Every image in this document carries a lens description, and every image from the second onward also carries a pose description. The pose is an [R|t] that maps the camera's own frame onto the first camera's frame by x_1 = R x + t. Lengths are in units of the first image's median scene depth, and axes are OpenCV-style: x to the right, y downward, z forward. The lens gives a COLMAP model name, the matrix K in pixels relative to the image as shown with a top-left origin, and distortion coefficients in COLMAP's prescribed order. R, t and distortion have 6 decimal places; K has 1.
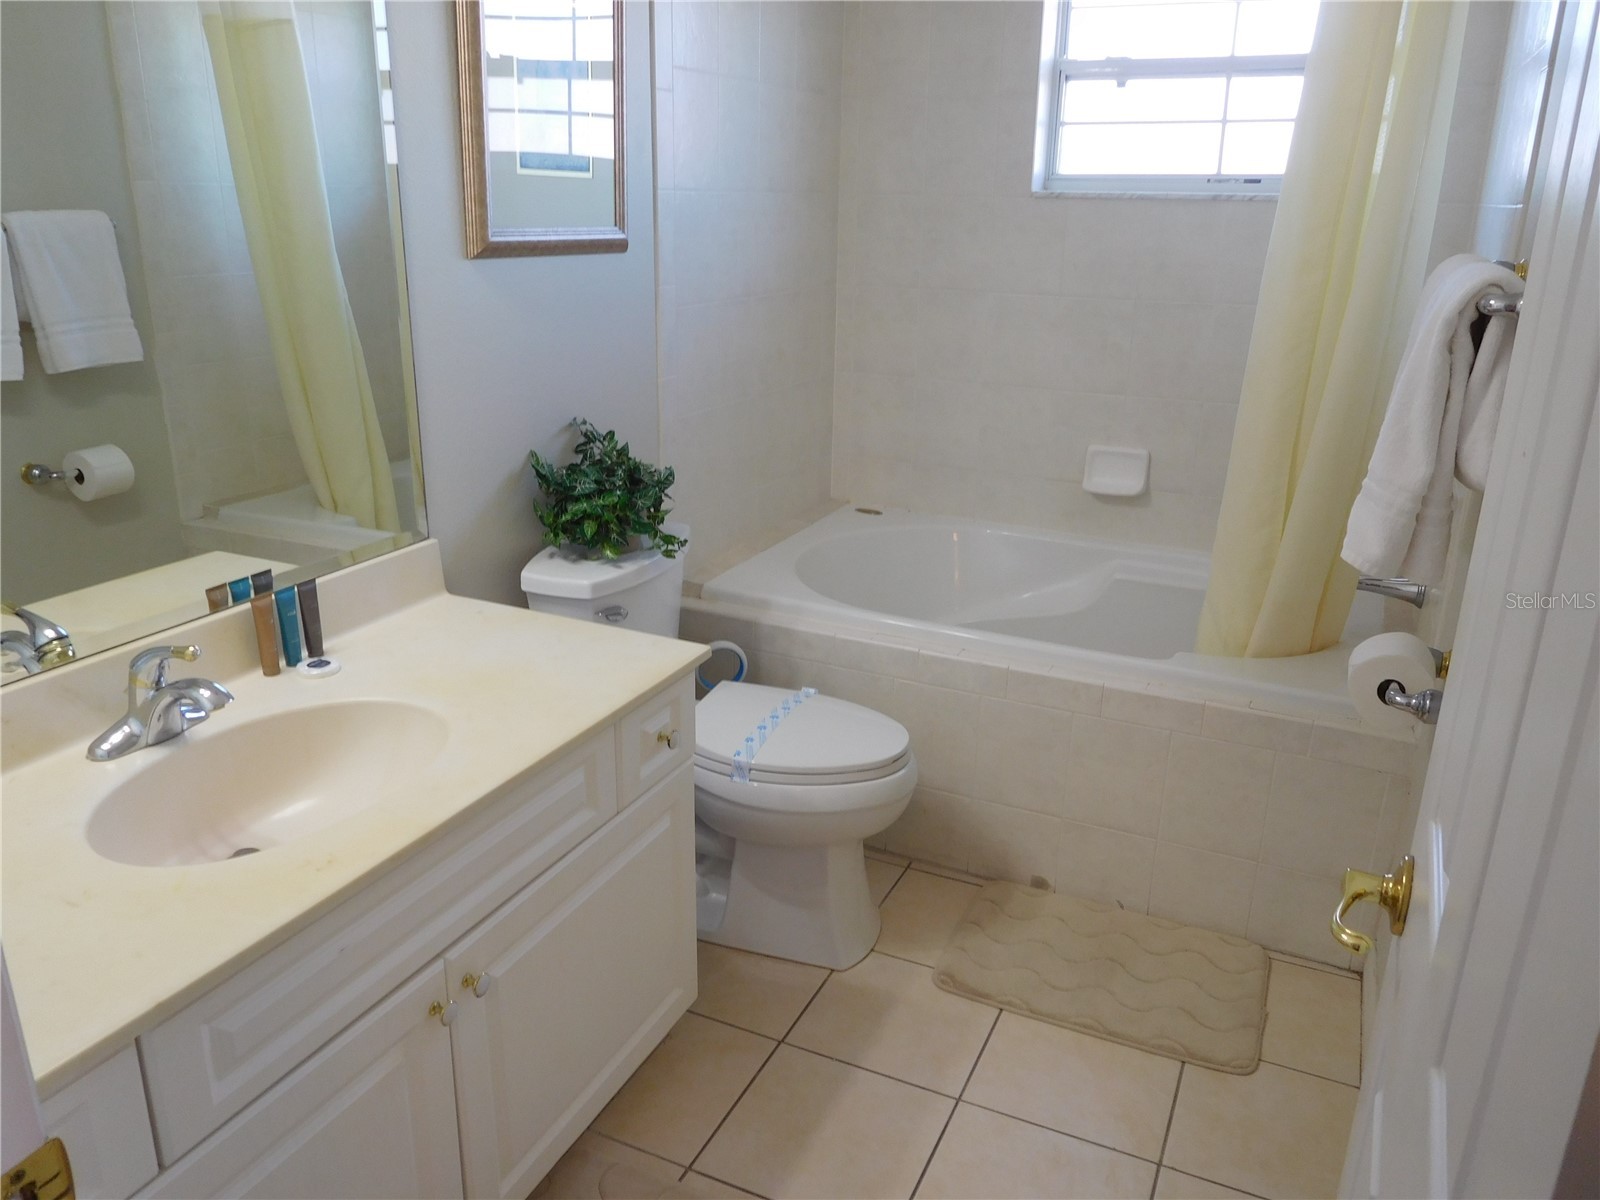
lens RADIAL K [[1192.0, 0, 805.9], [0, 1192.0, 593.4], [0, 0, 1]] dist [-0.024444, 0.002172]
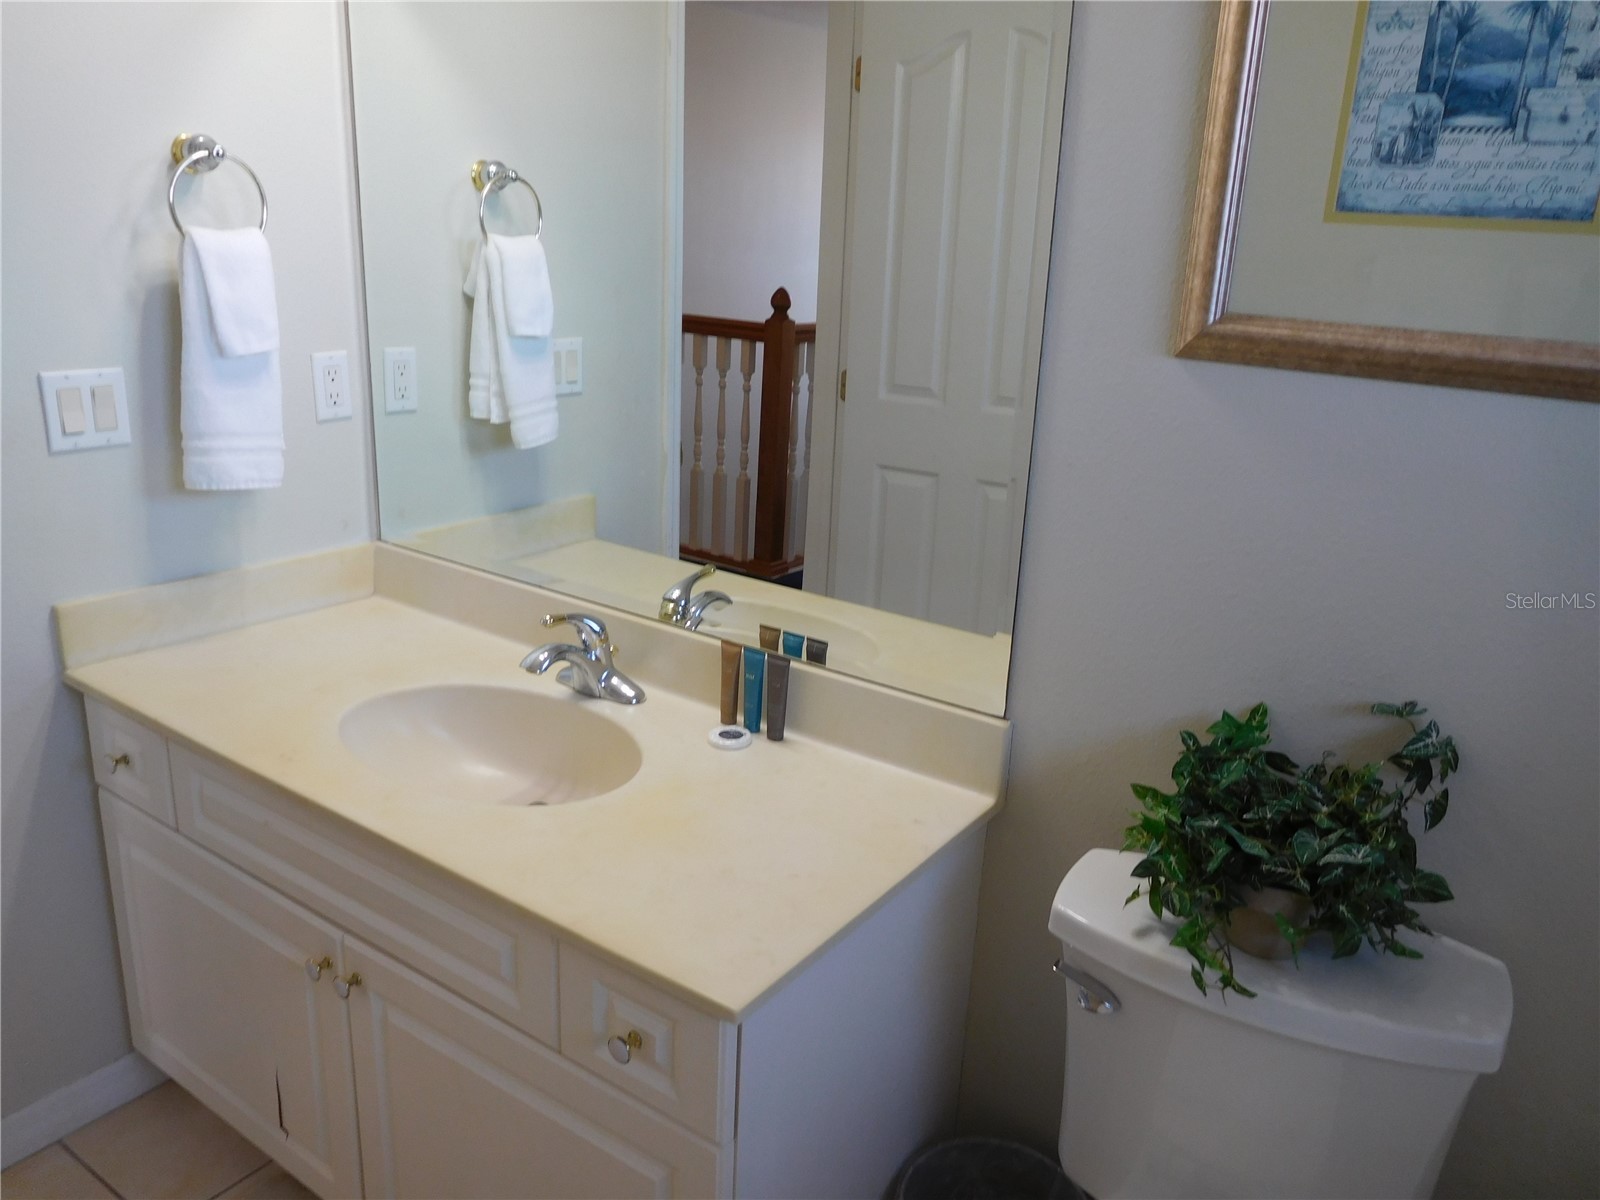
lens RADIAL K [[1192.0, 0, 805.9], [0, 1192.0, 593.4], [0, 0, 1]] dist [-0.024444, 0.002172]
pose [[-0.186251, 0.256146, -0.948525, 0.420716], [-0.352141, 0.883875, 0.307834, -0.334319], [0.917228, 0.391349, -0.074423, 1.040510]]
